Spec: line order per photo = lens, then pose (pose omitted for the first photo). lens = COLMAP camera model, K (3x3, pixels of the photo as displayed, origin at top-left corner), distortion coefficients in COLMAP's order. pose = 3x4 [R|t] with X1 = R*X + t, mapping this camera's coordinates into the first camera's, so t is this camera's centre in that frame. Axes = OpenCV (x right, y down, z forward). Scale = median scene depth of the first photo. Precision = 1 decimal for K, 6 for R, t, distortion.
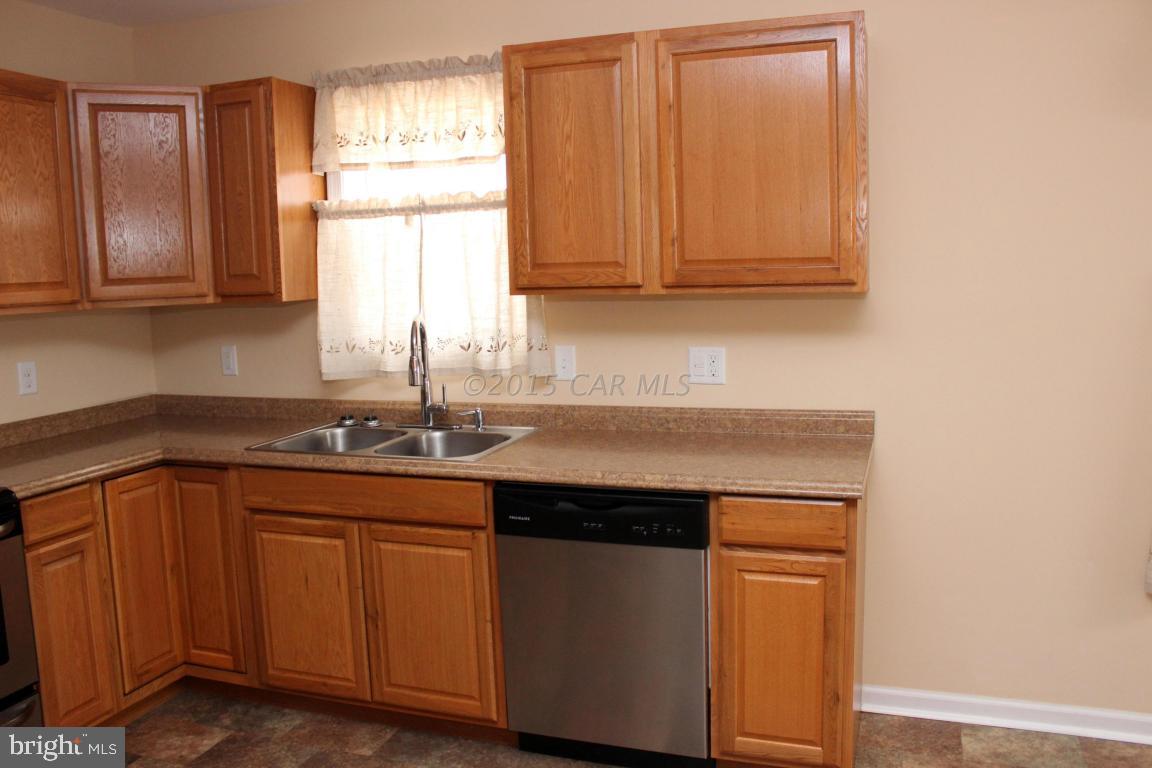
lens RADIAL K [[966.3, 0, 576.0], [0, 966.3, 384.0], [0, 0, 1]] dist [-0.155990, 0.144757]
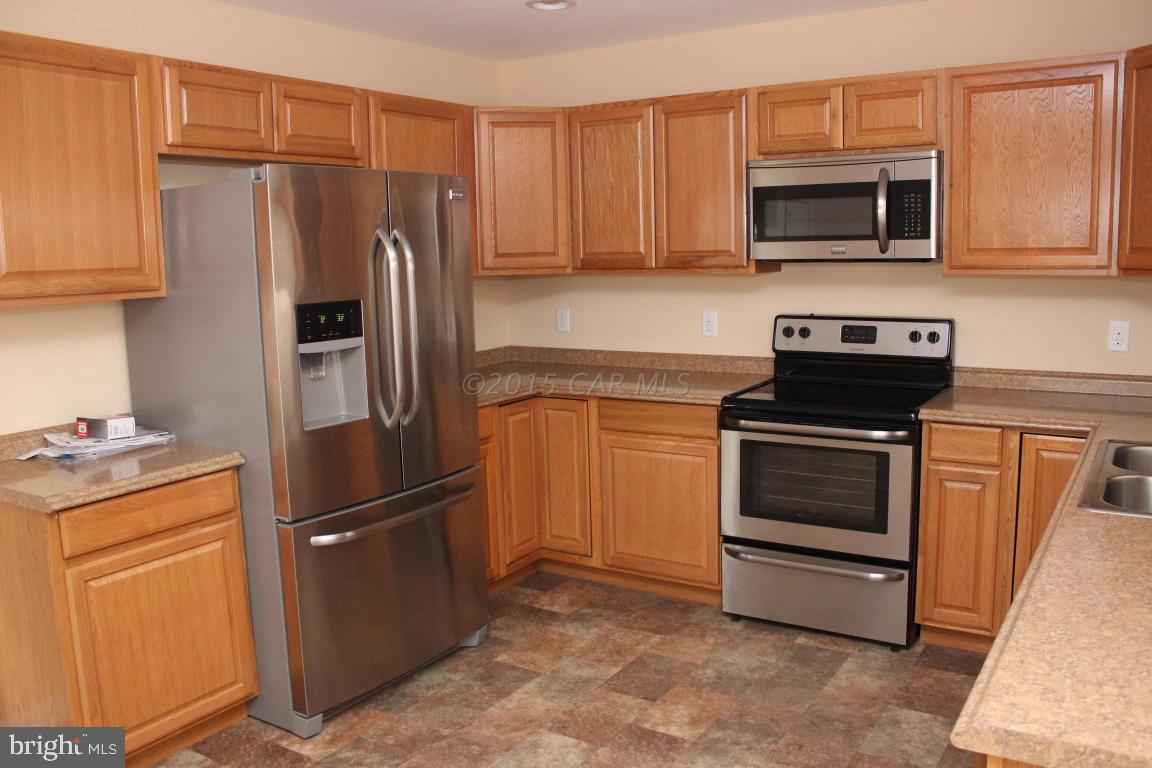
lens RADIAL K [[966.3, 0, 576.0], [0, 966.3, 384.0], [0, 0, 1]] dist [-0.155990, 0.144757]
pose [[-0.225785, 0.177981, -0.957781, 0.626496], [-0.089833, 0.975176, 0.202390, -0.121888], [0.970026, 0.131737, -0.204191, 0.678045]]
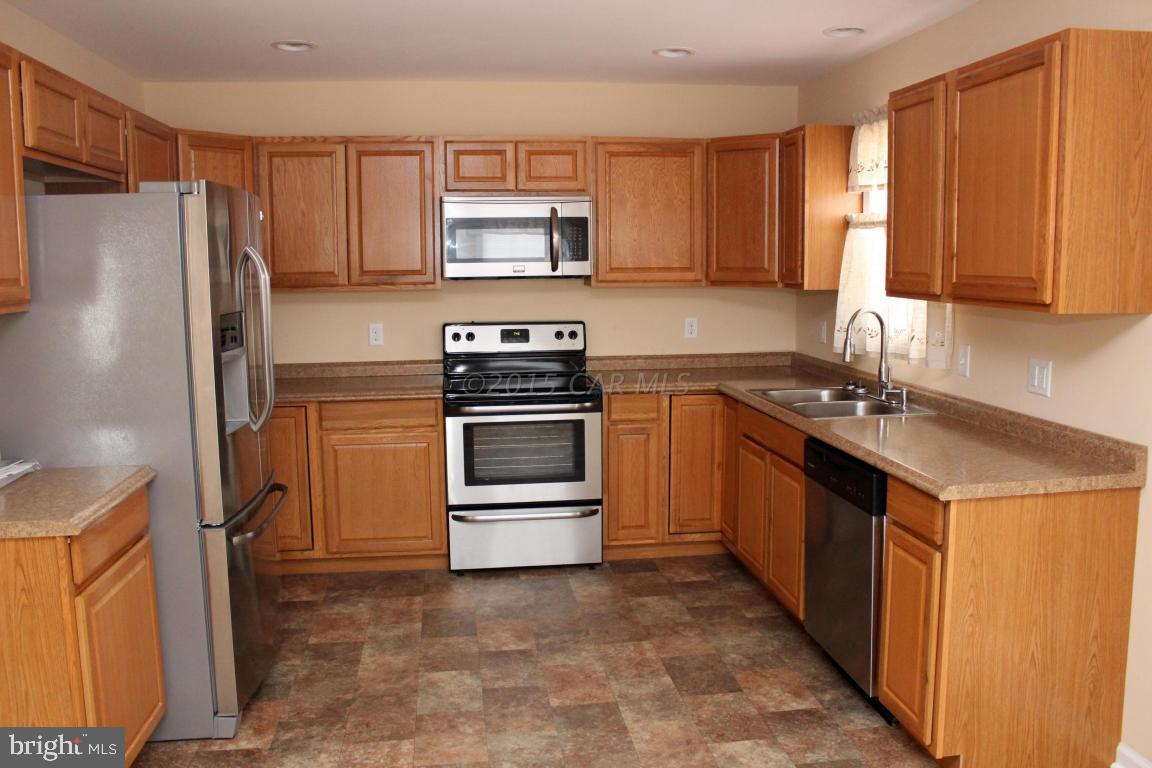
lens RADIAL K [[966.3, 0, 576.0], [0, 966.3, 384.0], [0, 0, 1]] dist [-0.155990, 0.144757]
pose [[0.459555, 0.141528, -0.876801, 0.808449], [-0.117322, 0.988244, 0.098025, -0.052963], [0.880366, 0.057820, 0.470757, 0.087299]]
